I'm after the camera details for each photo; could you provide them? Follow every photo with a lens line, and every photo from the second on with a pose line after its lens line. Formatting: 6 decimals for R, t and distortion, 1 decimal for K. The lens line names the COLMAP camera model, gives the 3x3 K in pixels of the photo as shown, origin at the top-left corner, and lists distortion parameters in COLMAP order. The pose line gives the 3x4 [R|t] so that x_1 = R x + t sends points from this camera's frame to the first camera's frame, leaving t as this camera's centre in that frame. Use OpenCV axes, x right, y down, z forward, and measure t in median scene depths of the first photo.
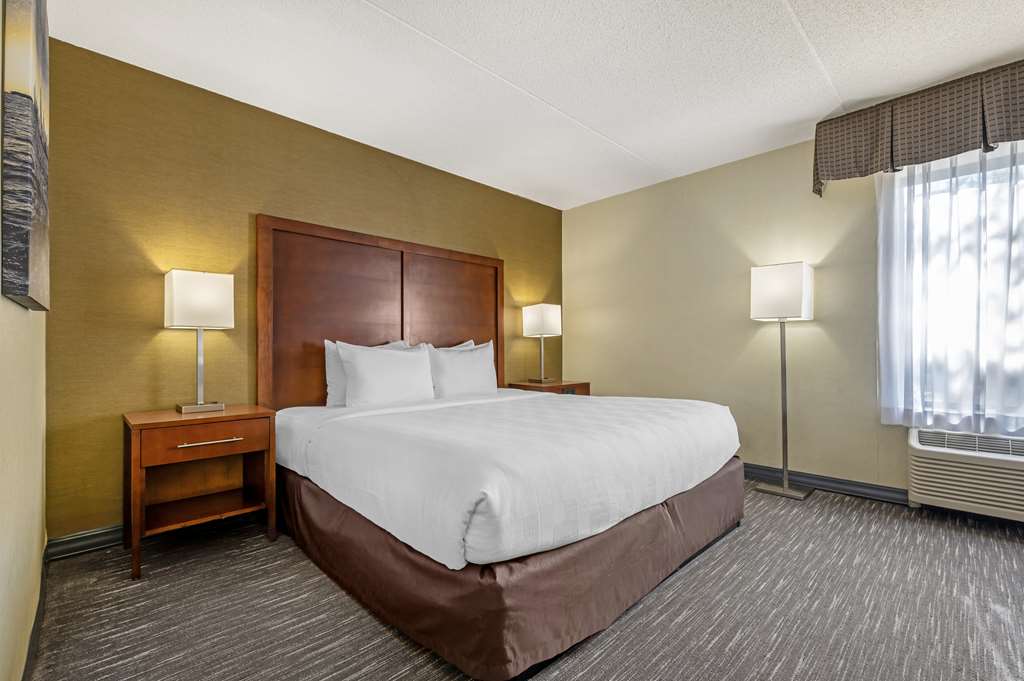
lens RADIAL K [[444.7, 0, 512.0], [0, 444.7, 340.5], [0, 0, 1]] dist [-0.000083, 0.000013]
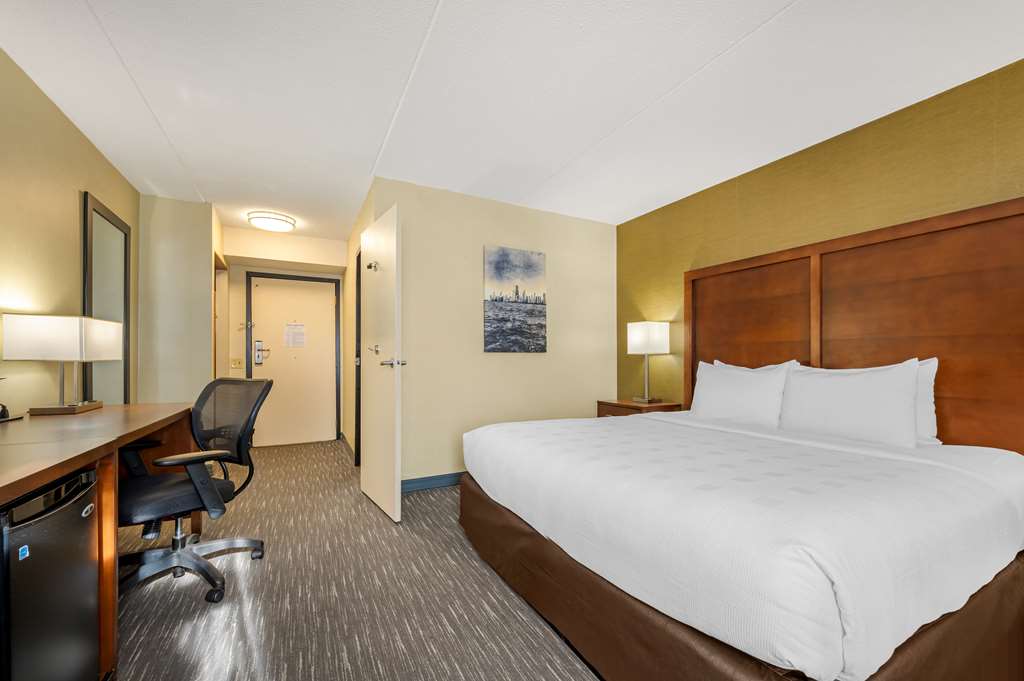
lens RADIAL K [[412.1, 0, 510.5], [0, 412.1, 358.3], [0, 0, 1]] dist [-0.000506, -0.000008]
pose [[-0.284364, -0.006101, -0.958697, 0.843050], [0.006094, 0.999948, -0.008171, -0.001415], [0.958697, -0.008165, -0.284312, 0.835392]]
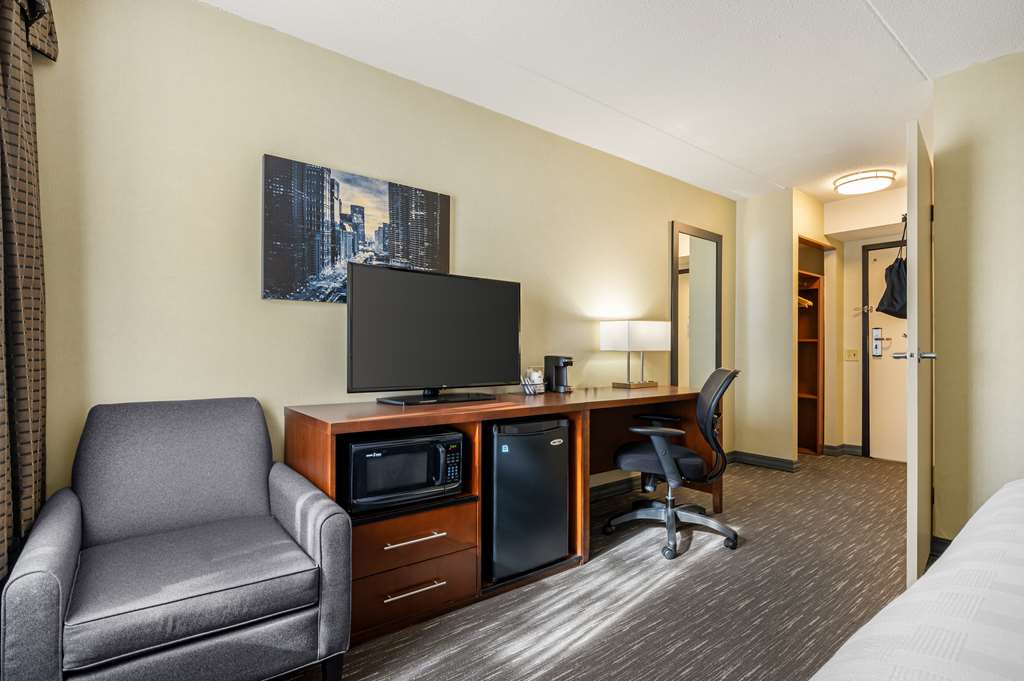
lens RADIAL K [[500.6, 0, 512.0], [0, 500.6, 340.5], [0, 0, 1]] dist [-0.000080, -0.000155]
pose [[-0.995269, -0.004011, 0.097072, 0.544662], [-0.006591, 0.999633, -0.026276, 0.000713], [-0.096931, -0.026792, -0.994930, 1.157971]]
